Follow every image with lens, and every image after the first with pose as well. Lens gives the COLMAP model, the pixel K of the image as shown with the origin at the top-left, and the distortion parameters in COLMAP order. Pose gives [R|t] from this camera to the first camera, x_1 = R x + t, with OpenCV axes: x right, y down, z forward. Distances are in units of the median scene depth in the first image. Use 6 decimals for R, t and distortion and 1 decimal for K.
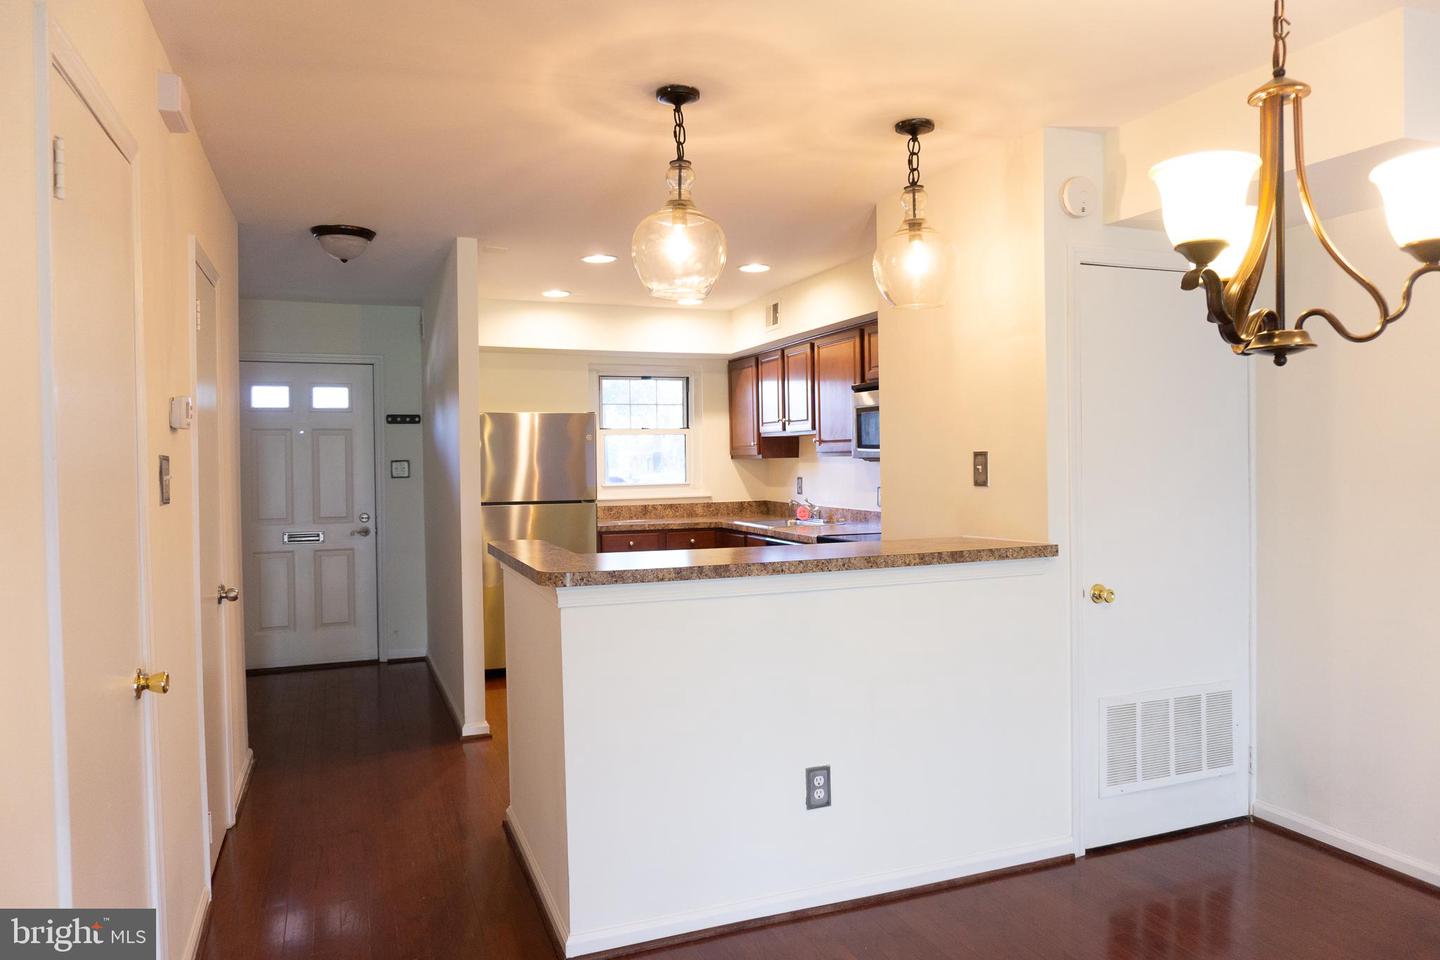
lens RADIAL K [[973.2, 0, 720.0], [0, 973.2, 480.0], [0, 0, 1]] dist [-0.027548, -0.001660]
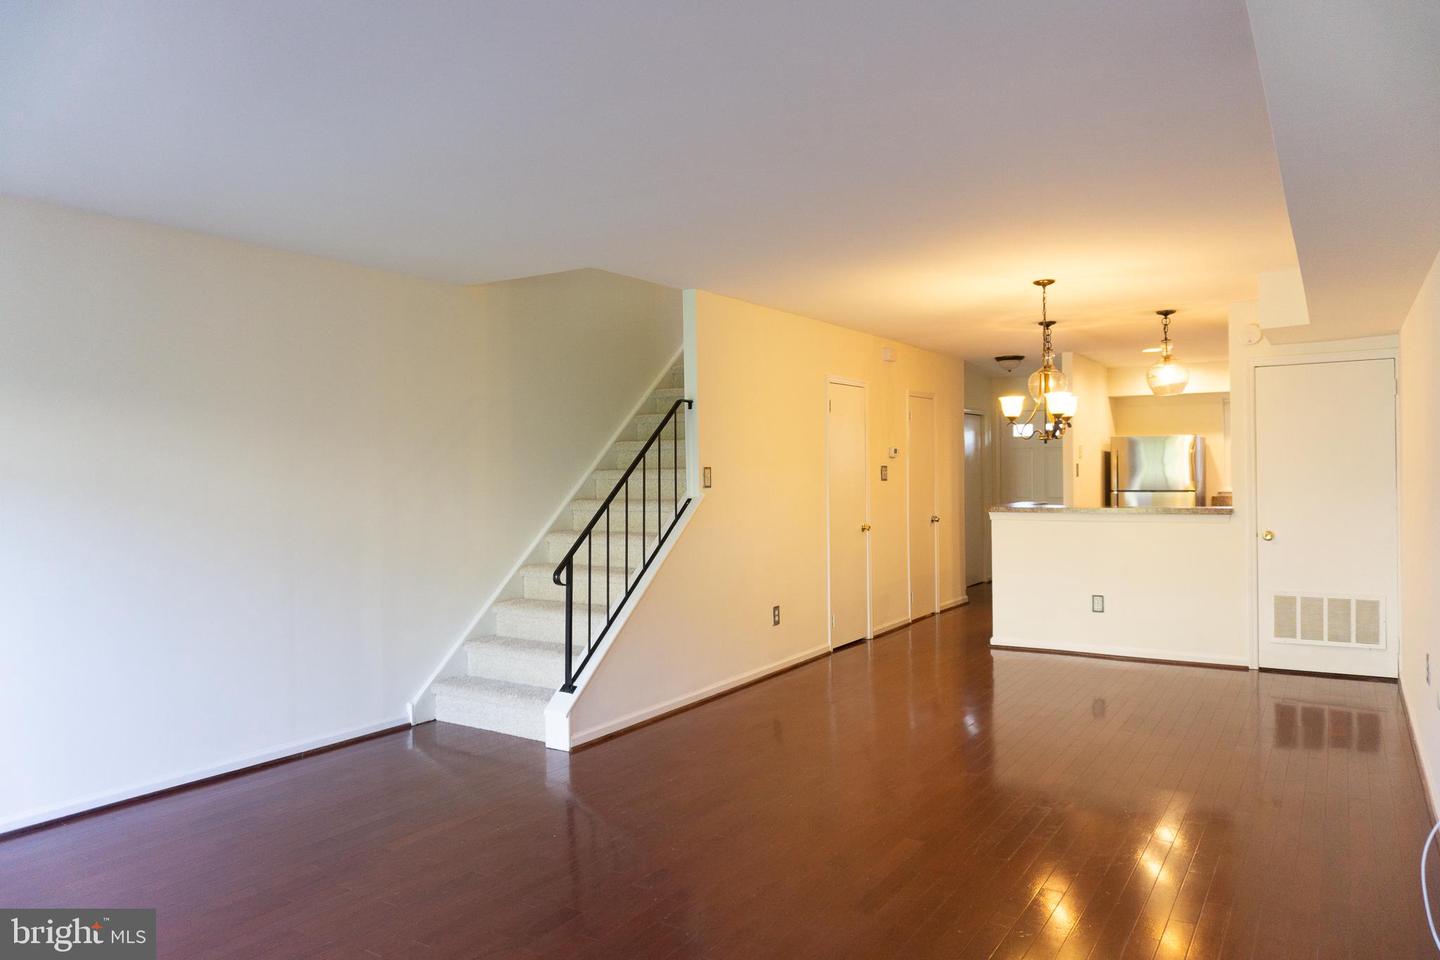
lens RADIAL K [[973.2, 0, 720.0], [0, 973.2, 480.0], [0, 0, 1]] dist [-0.027548, -0.001660]
pose [[0.578640, 0.010688, -0.815513, 1.409047], [-0.010958, 0.999926, 0.005330, 0.008552], [0.815509, 0.005852, 0.578714, -1.069631]]
